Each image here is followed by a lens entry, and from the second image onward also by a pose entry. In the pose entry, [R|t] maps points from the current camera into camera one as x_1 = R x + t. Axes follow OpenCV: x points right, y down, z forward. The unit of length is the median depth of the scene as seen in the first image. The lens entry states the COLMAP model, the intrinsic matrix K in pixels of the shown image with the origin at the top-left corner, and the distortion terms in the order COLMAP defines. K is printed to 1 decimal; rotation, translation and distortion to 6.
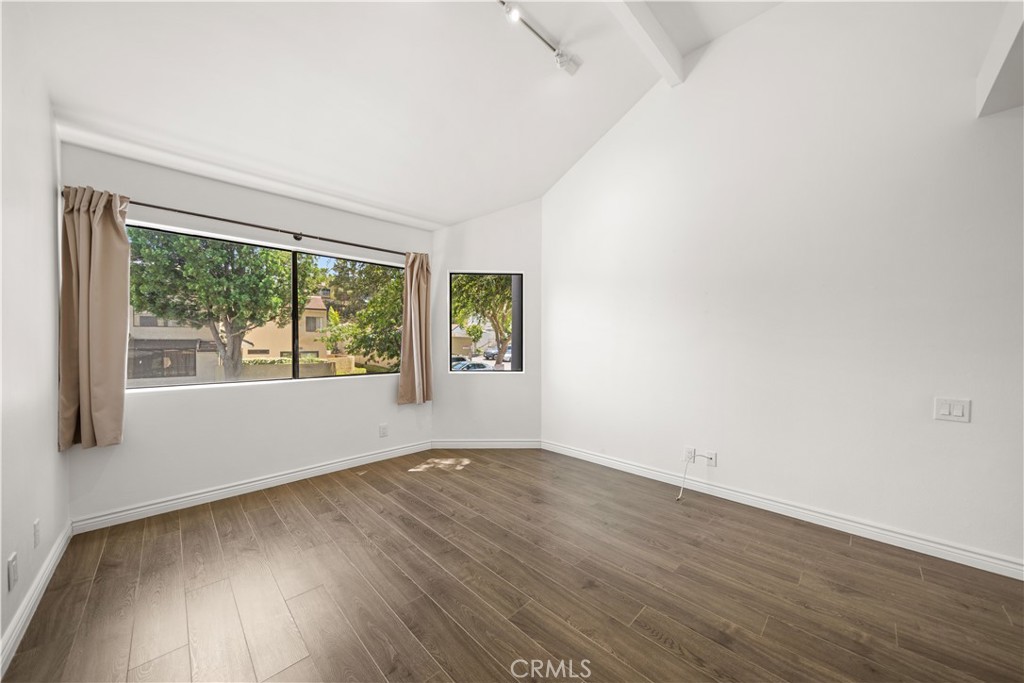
lens RADIAL K [[351.9, 0, 519.2], [0, 351.9, 345.7], [0, 0, 1]] dist [-0.000774, -0.000001]
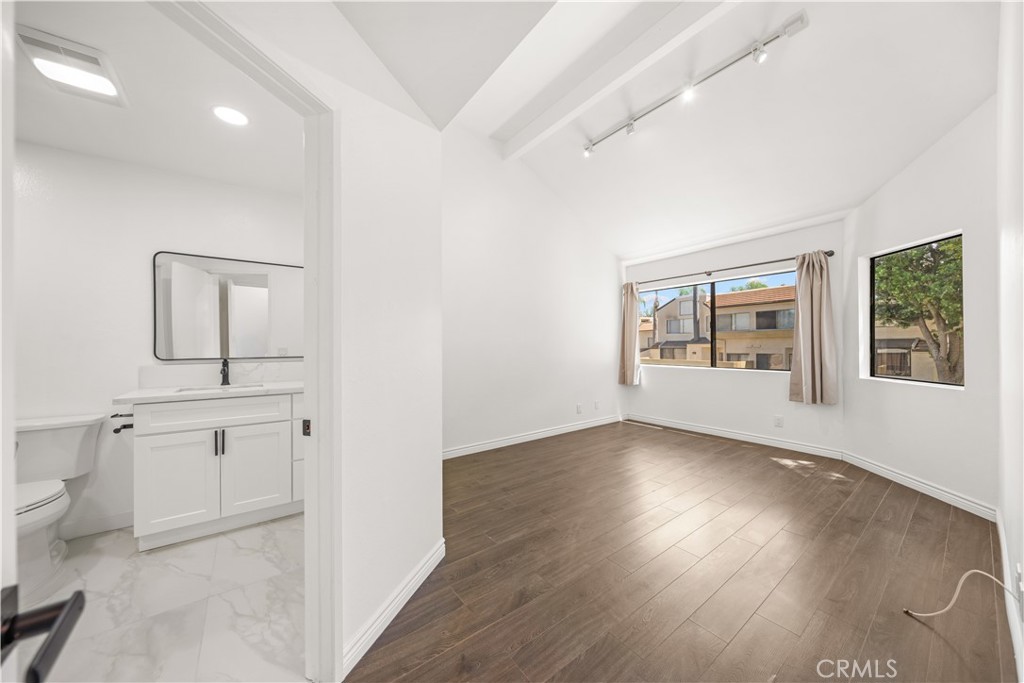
lens RADIAL K [[351.9, 0, 519.2], [0, 351.9, 345.7], [0, 0, 1]] dist [-0.000774, -0.000001]
pose [[-0.135093, 0.004786, -0.990821, 0.791972], [-0.001865, 0.999985, 0.005084, -0.003973], [0.990831, 0.002535, -0.135082, 0.314441]]
